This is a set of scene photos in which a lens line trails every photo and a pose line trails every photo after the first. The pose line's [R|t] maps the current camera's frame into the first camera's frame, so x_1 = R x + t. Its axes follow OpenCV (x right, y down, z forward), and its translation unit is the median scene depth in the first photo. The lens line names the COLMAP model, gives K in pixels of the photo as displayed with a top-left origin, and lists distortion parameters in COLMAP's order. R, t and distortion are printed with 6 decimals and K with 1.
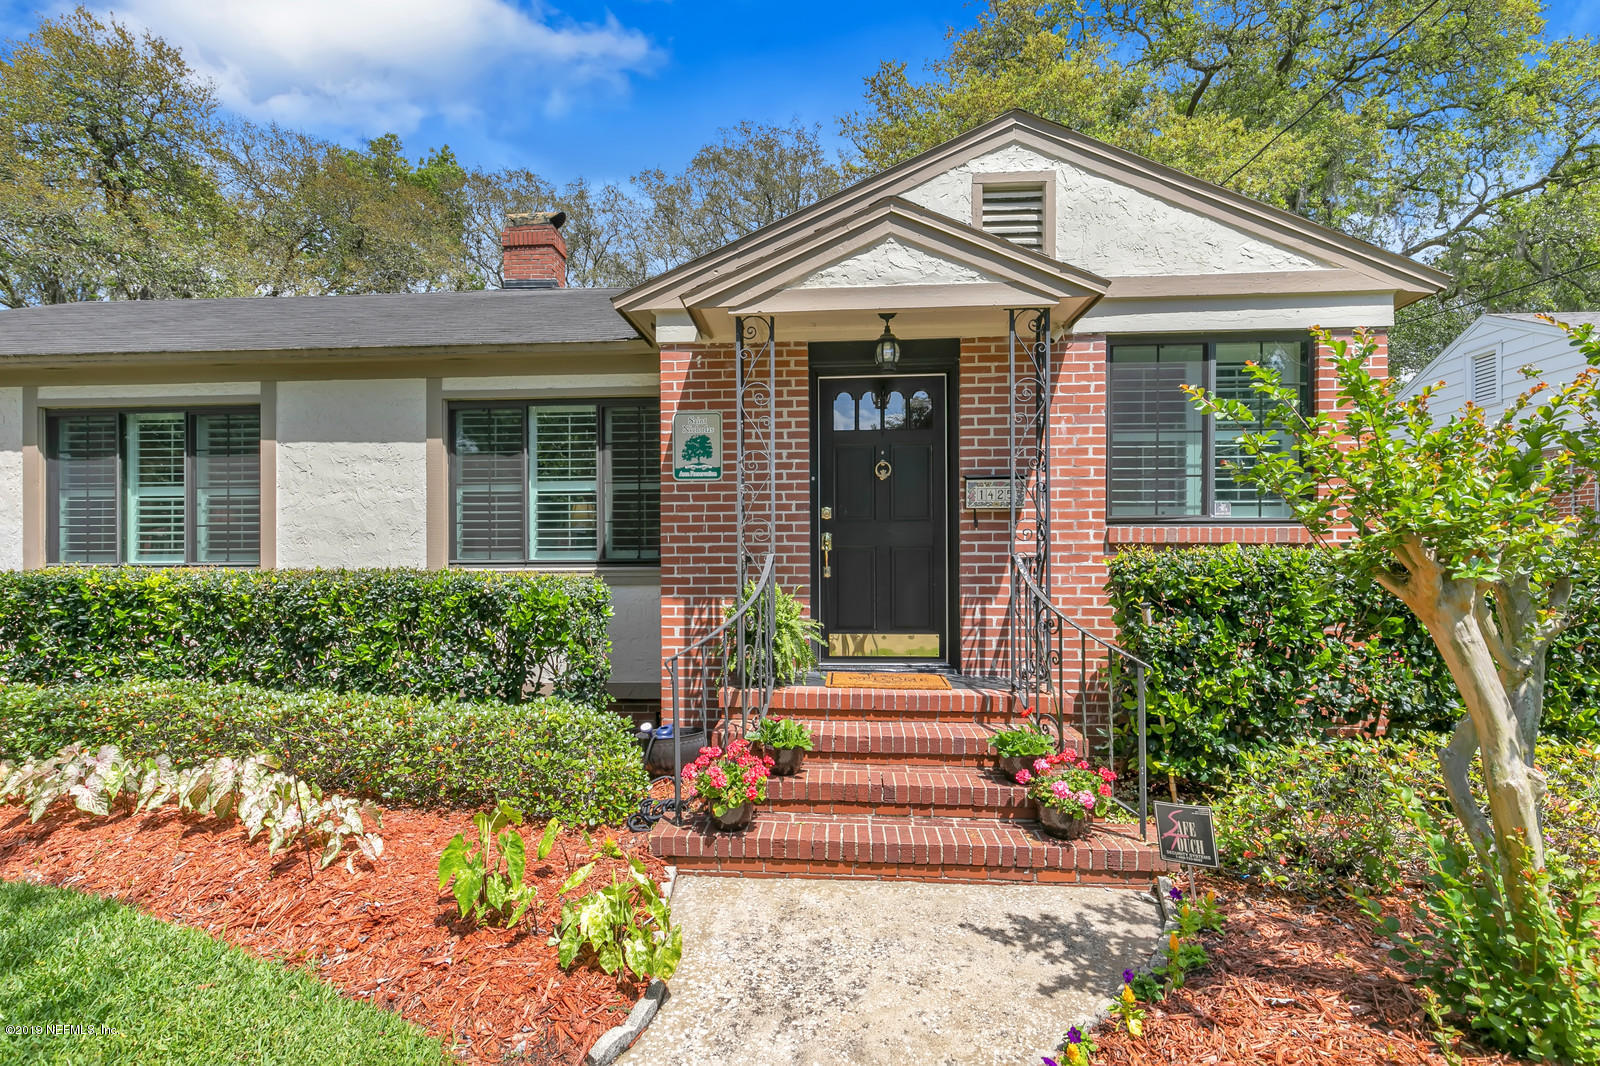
lens RADIAL K [[738.9, 0, 801.2], [0, 738.9, 544.2], [0, 0, 1]] dist [0.003507, 0.000222]
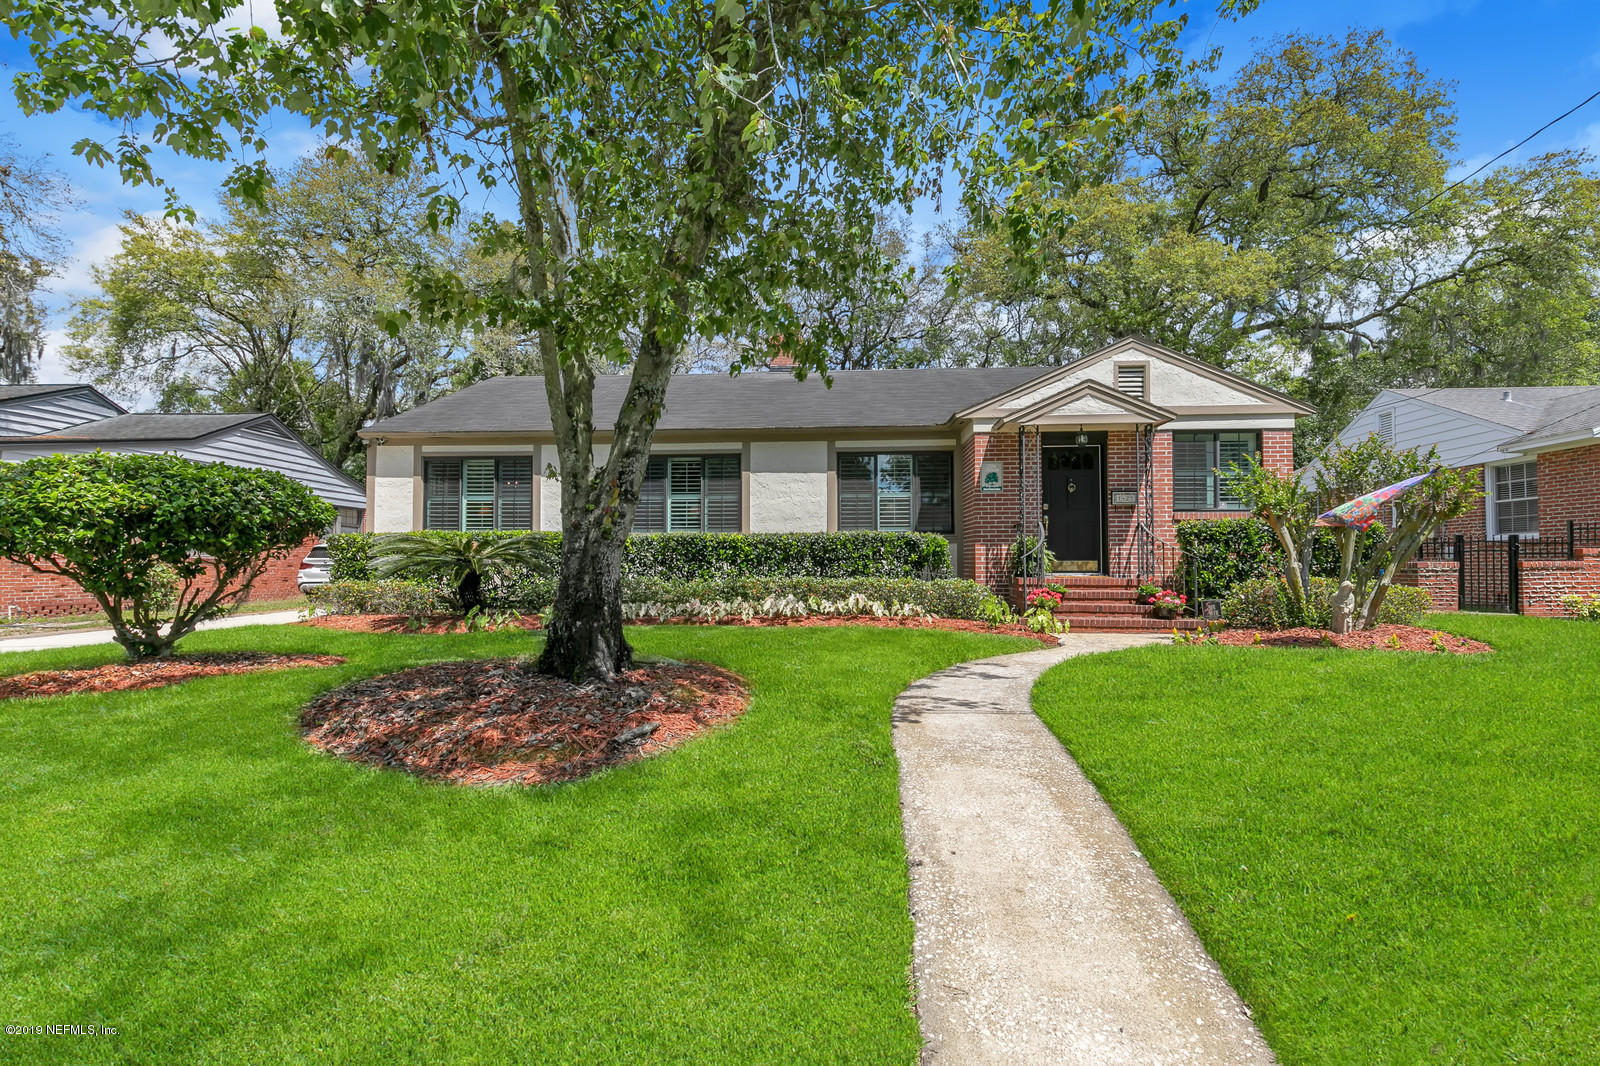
lens RADIAL K [[734.1, 0, 797.7], [0, 734.1, 537.0], [0, 0, 1]] dist [0.001132, -0.000026]
pose [[0.999973, 0.002209, -0.007044, -0.744173], [-0.002367, 0.999742, -0.022581, 0.107480], [0.006992, 0.022597, 0.999720, -1.302747]]
